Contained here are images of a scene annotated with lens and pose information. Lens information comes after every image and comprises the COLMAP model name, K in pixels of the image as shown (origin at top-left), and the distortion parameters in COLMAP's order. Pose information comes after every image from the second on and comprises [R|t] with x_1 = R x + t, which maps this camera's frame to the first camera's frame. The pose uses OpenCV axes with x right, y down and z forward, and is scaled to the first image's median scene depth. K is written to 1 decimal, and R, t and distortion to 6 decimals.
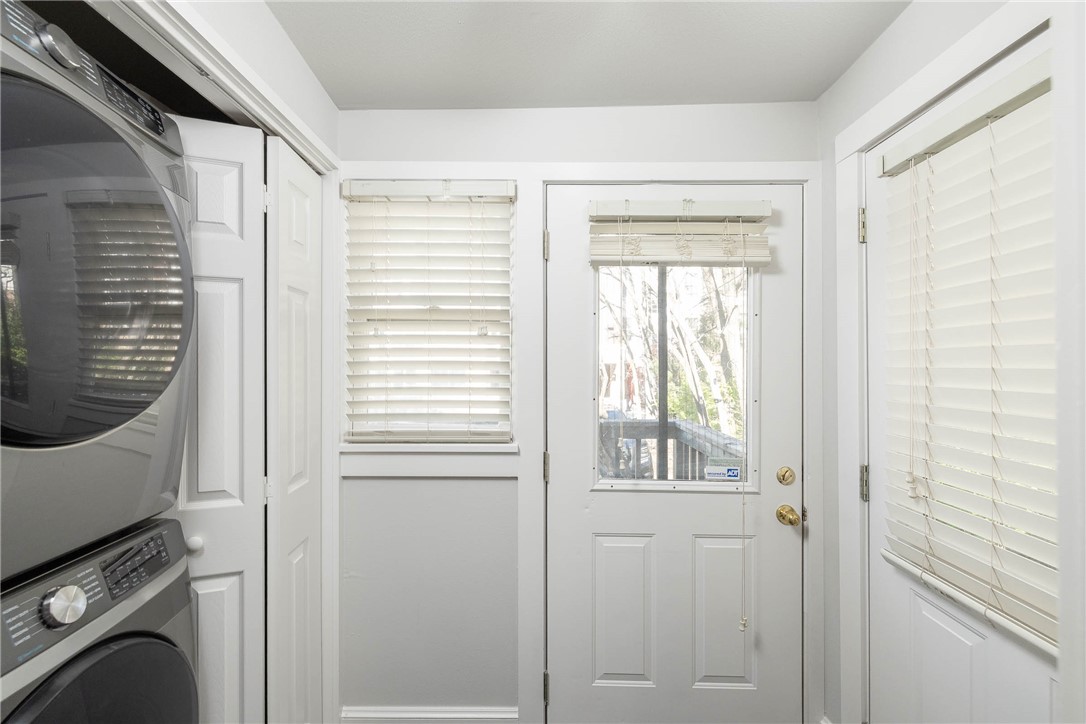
lens RADIAL K [[477.1, 0, 525.6], [0, 477.1, 363.5], [0, 0, 1]] dist [-0.001688, 0.000657]
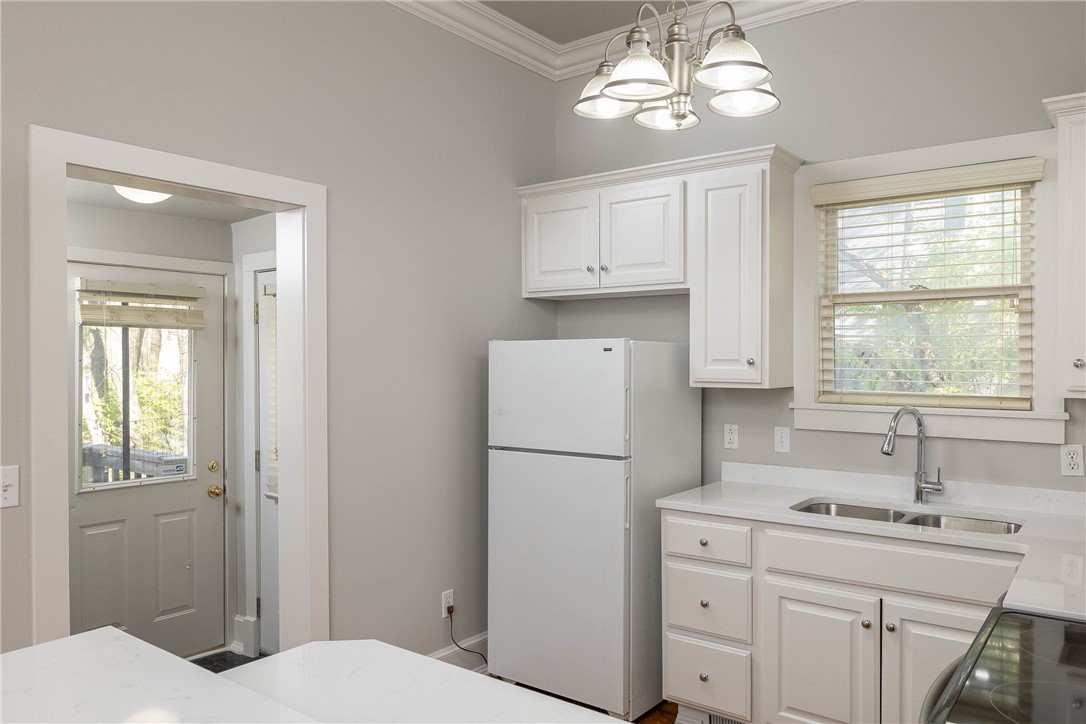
lens RADIAL K [[801.5, 0, 537.6], [0, 801.5, 361.7], [0, 0, 1]] dist [0.001763, 0.003186]
pose [[0.594345, -0.003827, 0.804201, -1.150062], [0.001256, 0.999992, 0.003830, -0.138201], [-0.804209, -0.001267, 0.594345, -1.735359]]
